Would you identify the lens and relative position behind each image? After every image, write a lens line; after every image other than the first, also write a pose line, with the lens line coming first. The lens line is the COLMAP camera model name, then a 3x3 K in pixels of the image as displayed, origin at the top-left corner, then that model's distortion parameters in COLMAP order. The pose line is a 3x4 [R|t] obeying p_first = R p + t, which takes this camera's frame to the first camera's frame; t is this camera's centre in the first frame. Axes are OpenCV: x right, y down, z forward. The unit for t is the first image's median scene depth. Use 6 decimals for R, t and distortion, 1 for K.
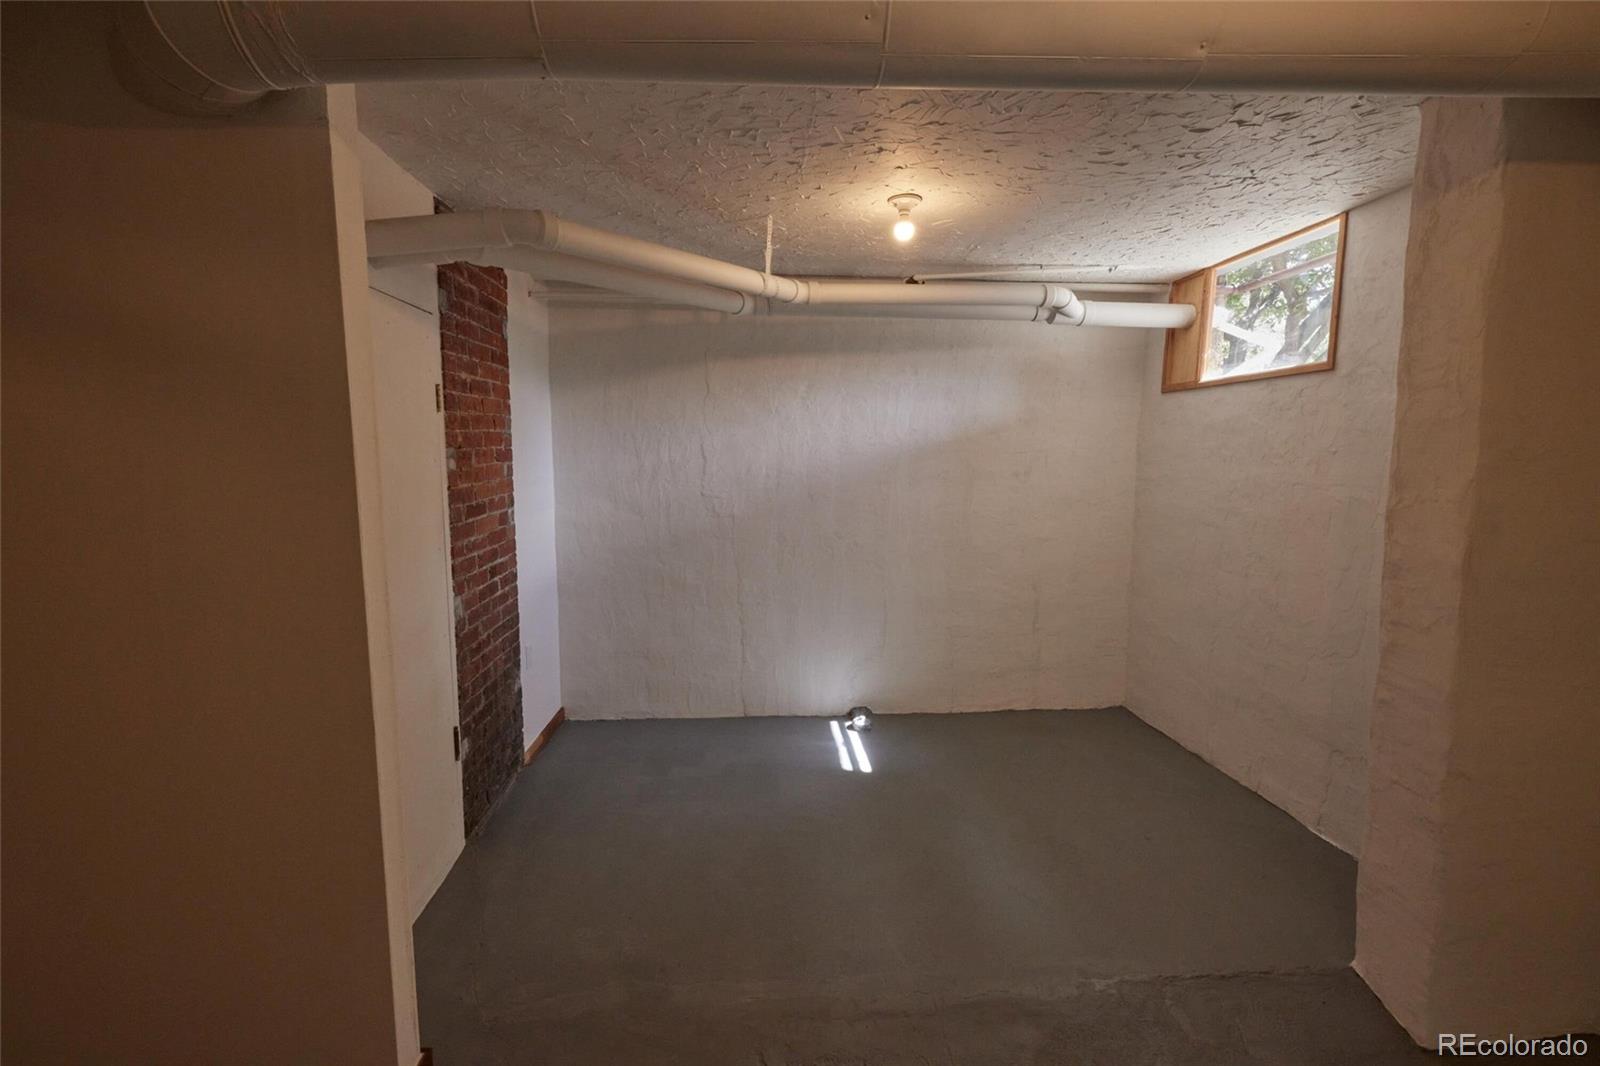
lens RADIAL K [[689.2, 0, 798.8], [0, 689.2, 532.1], [0, 0, 1]] dist [0.004381, -0.000132]
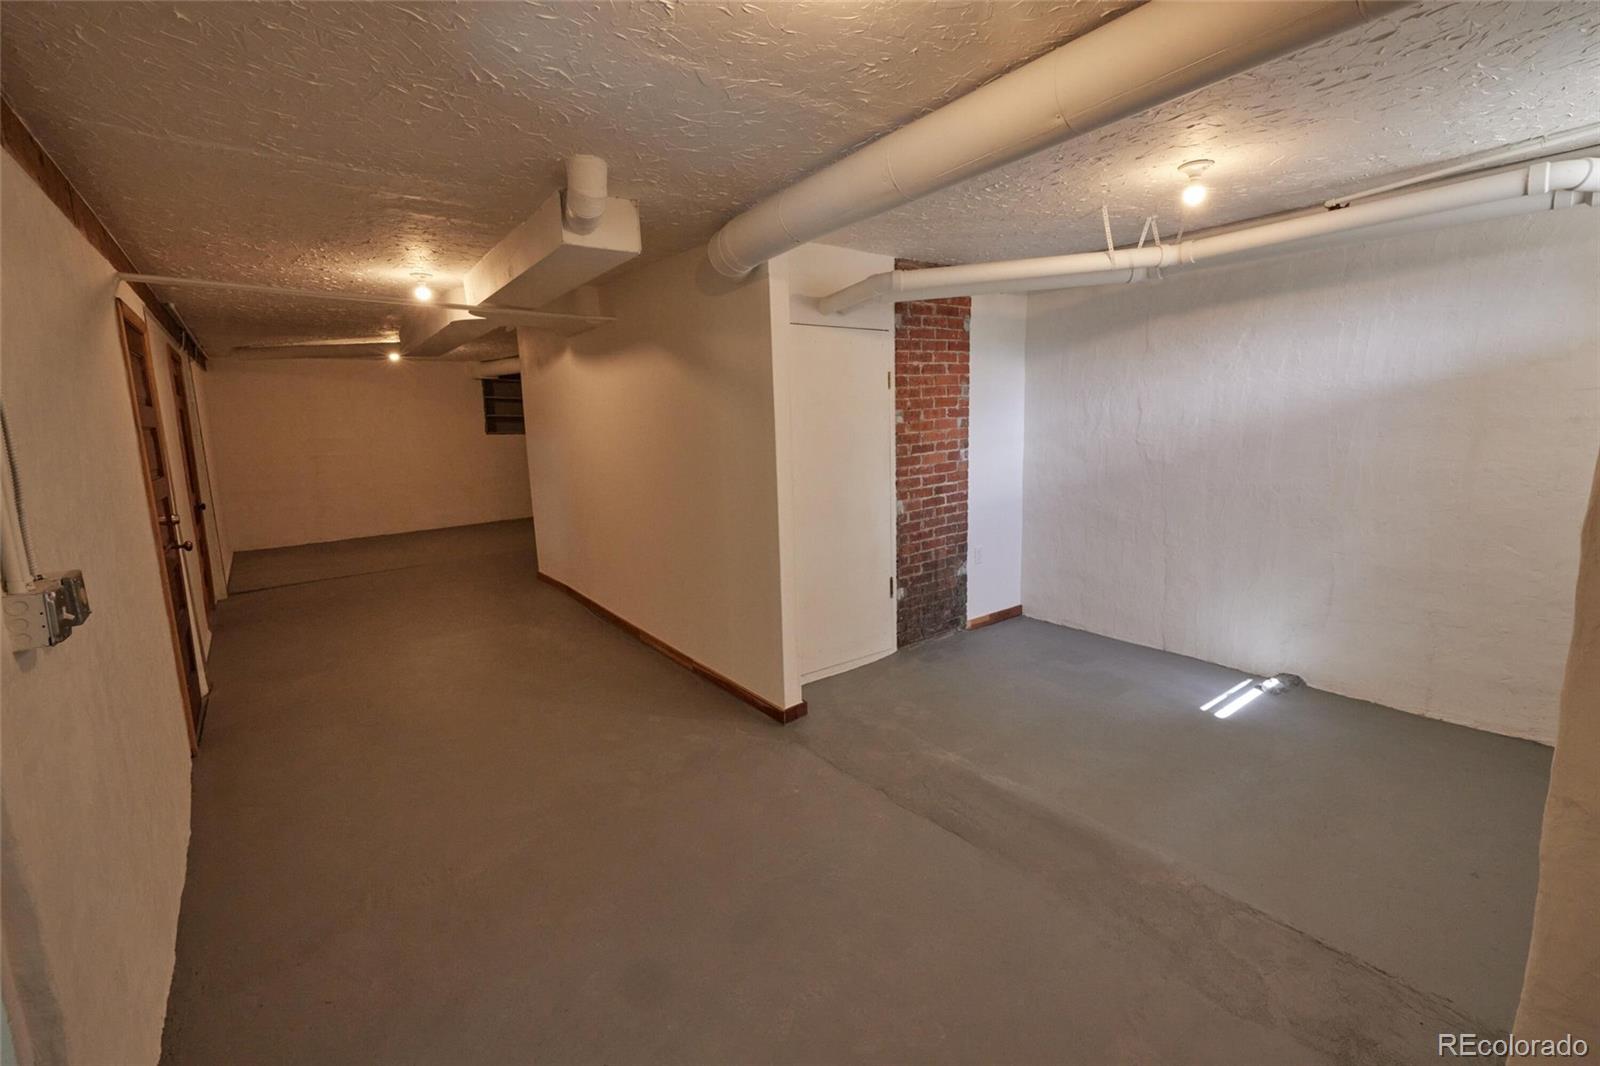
lens RADIAL K [[689.2, 0, 800.5], [0, 689.2, 529.6], [0, 0, 1]] dist [0.004381, -0.000132]
pose [[0.547105, 0.117965, -0.828710, 0.670735], [-0.064472, 0.993018, 0.098791, 0.013754], [0.834577, -0.000620, 0.550890, -0.095005]]
